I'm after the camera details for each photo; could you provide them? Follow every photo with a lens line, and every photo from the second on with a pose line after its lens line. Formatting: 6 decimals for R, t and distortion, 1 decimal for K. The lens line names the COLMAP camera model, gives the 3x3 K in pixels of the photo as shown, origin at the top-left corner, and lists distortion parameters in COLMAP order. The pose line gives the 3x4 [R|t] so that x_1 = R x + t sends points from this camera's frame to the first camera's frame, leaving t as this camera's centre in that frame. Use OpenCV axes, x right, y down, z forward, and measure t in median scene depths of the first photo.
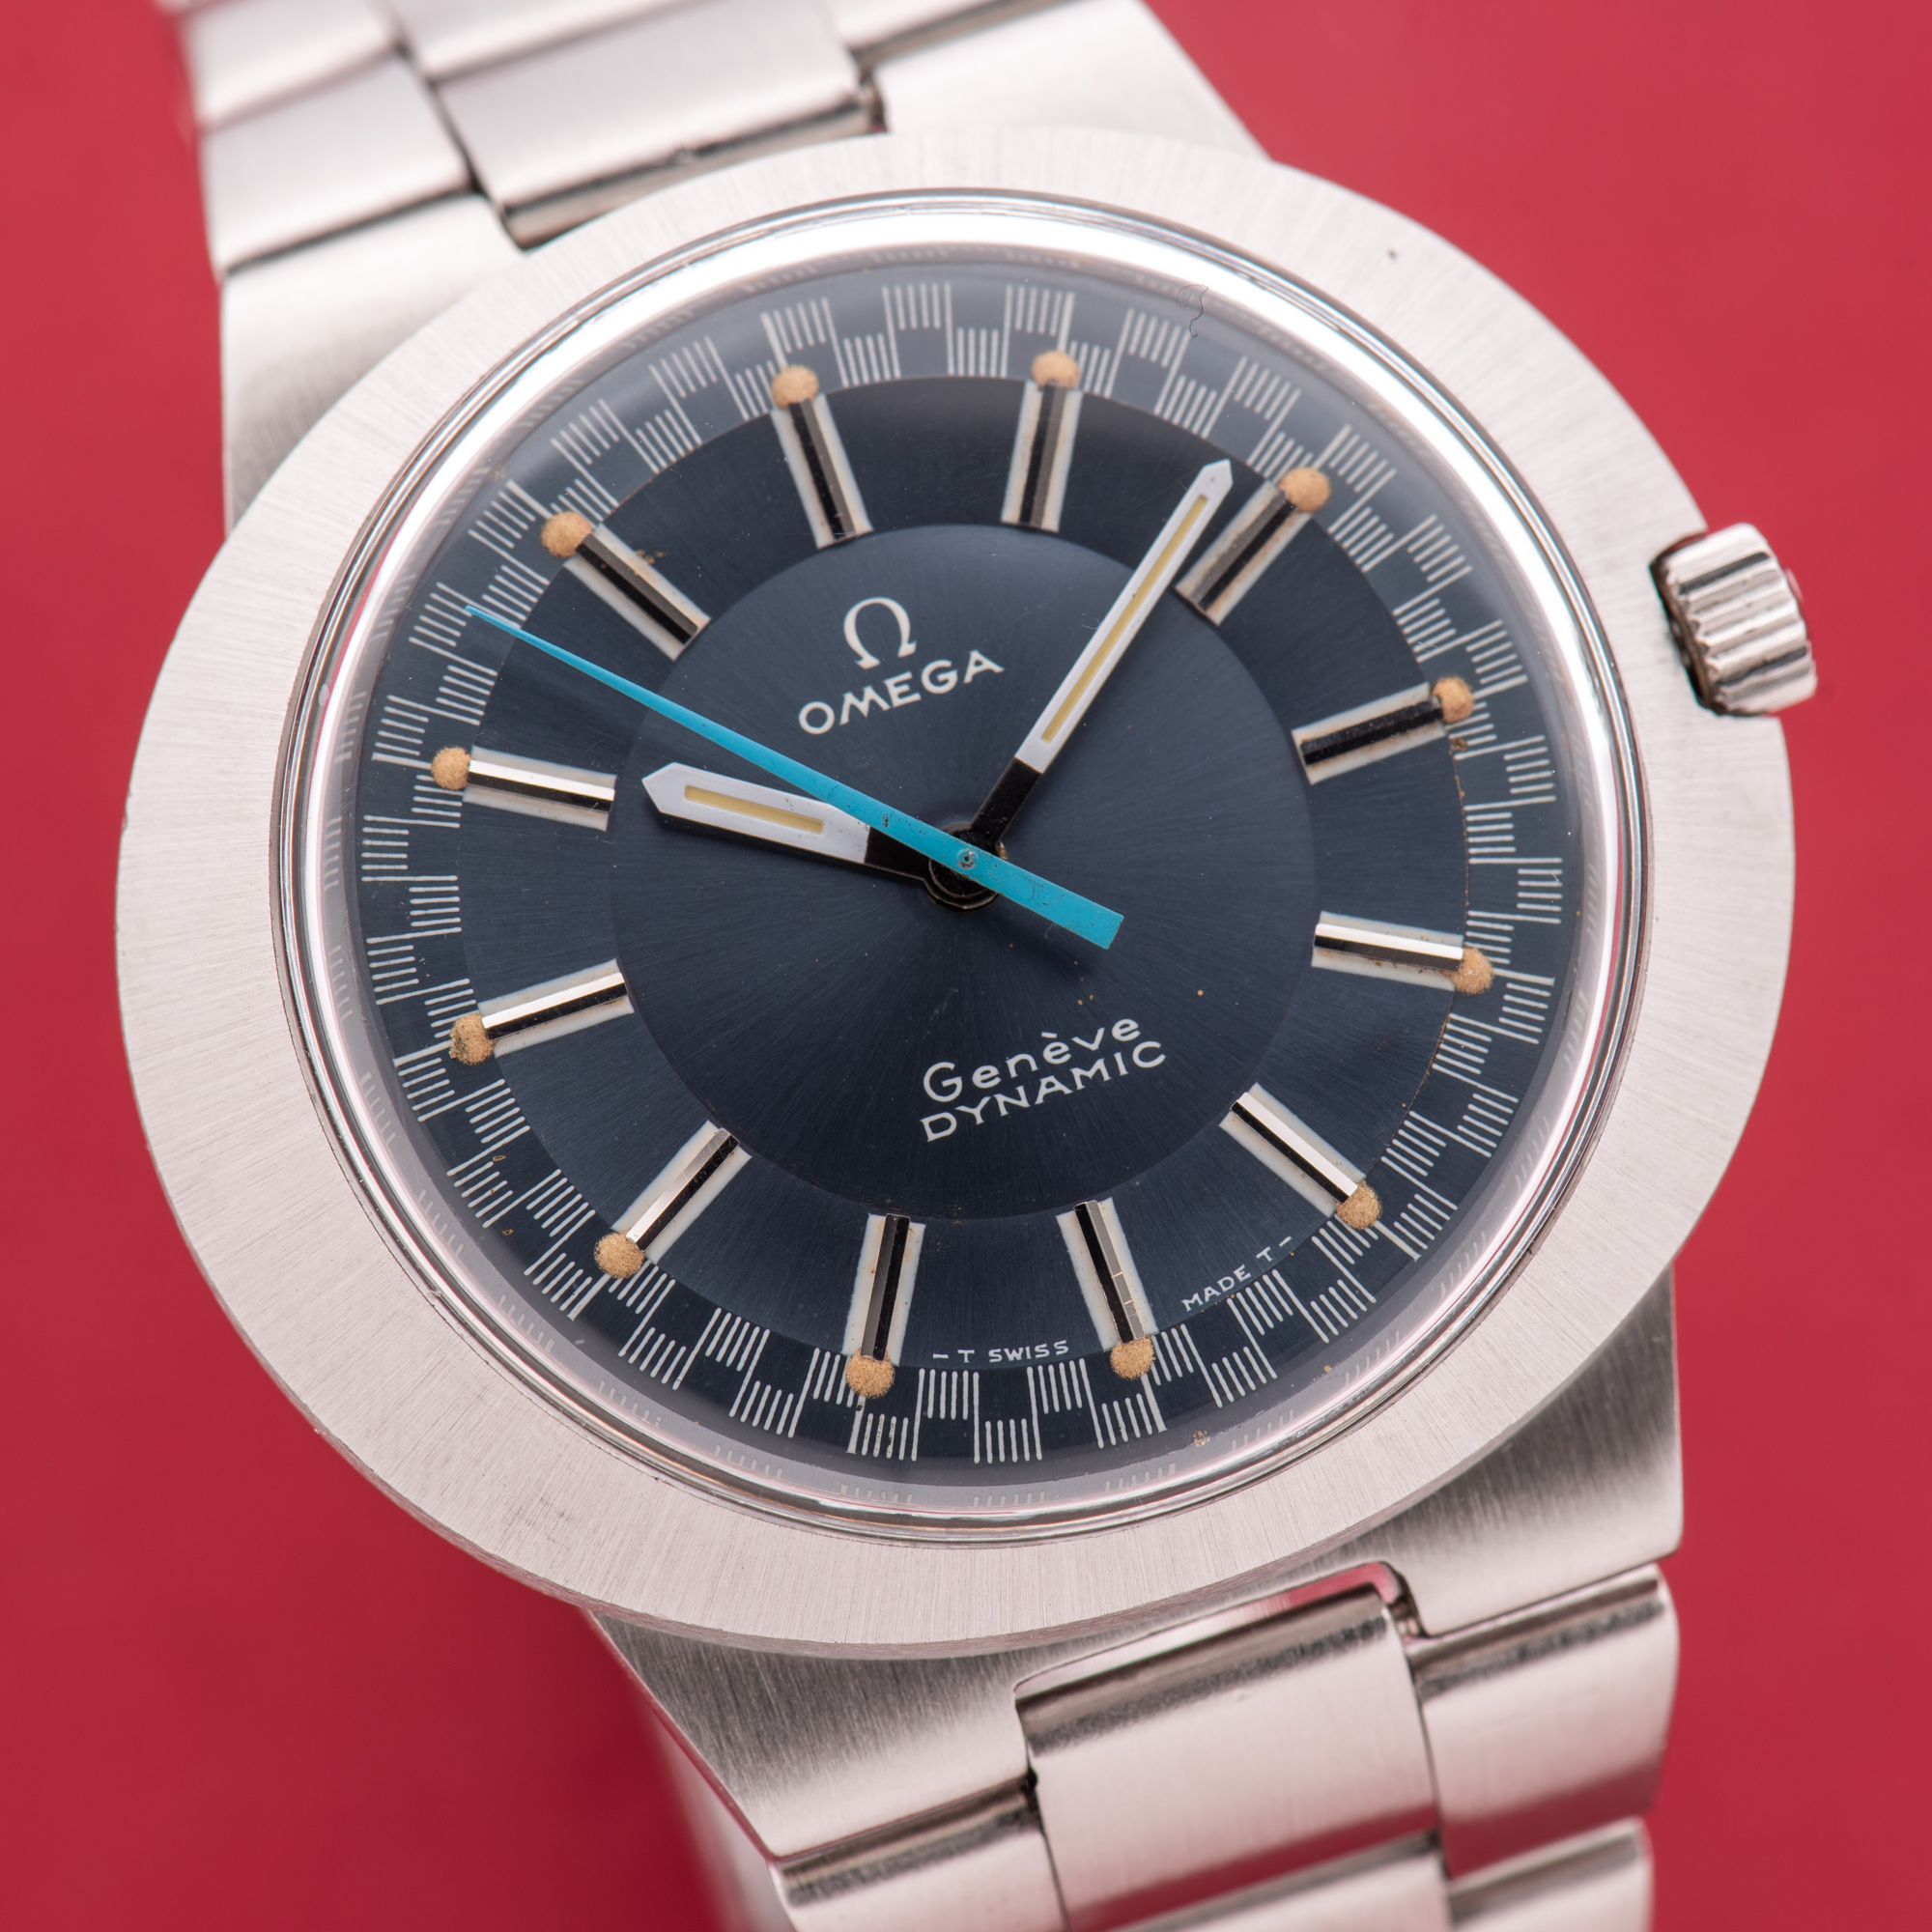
lens RADIAL K [[13481.2, 0, 966.0], [0, 13481.2, 966.0], [0, 0, 1]] dist [-0.122534, 4.543202]
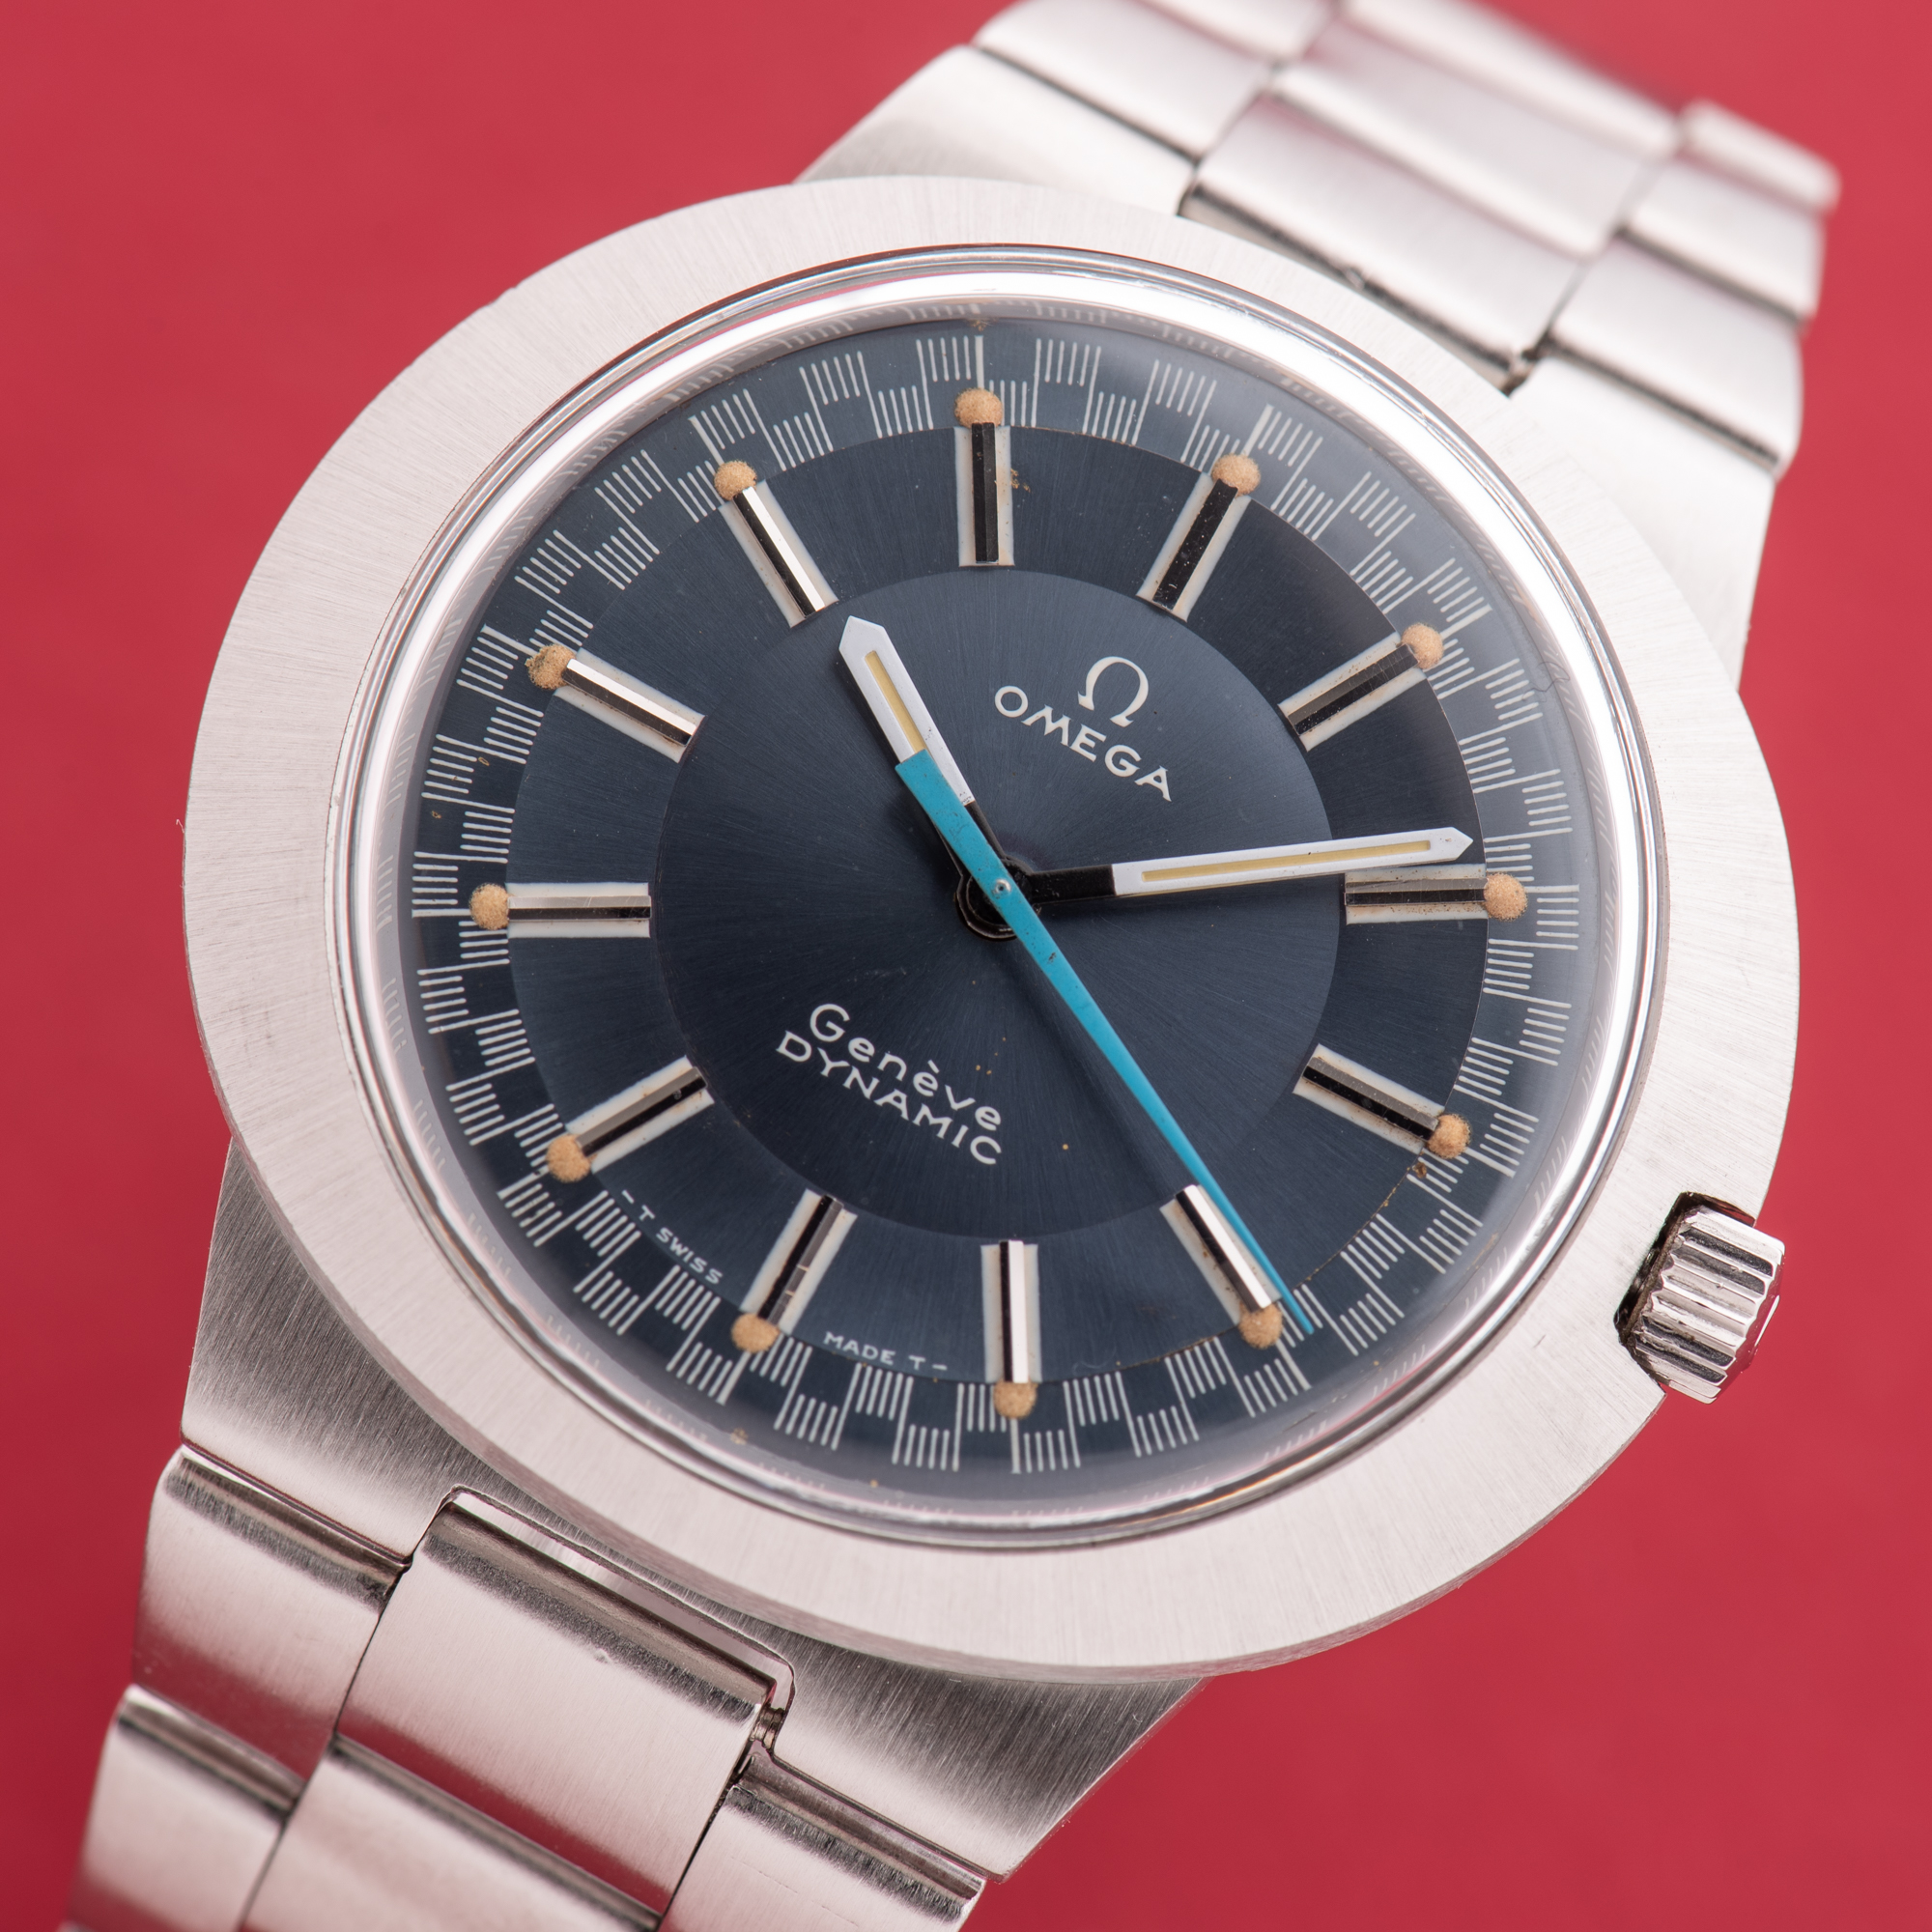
lens RADIAL K [[13481.2, 0, 966.0], [0, 13481.2, 966.0], [0, 0, 1]] dist [-0.122534, 4.543202]
pose [[0.675199, 0.715736, -0.178406, 0.185616], [-0.729012, 0.684369, -0.013458, 0.011890], [0.112464, 0.139147, 0.983865, -0.011730]]
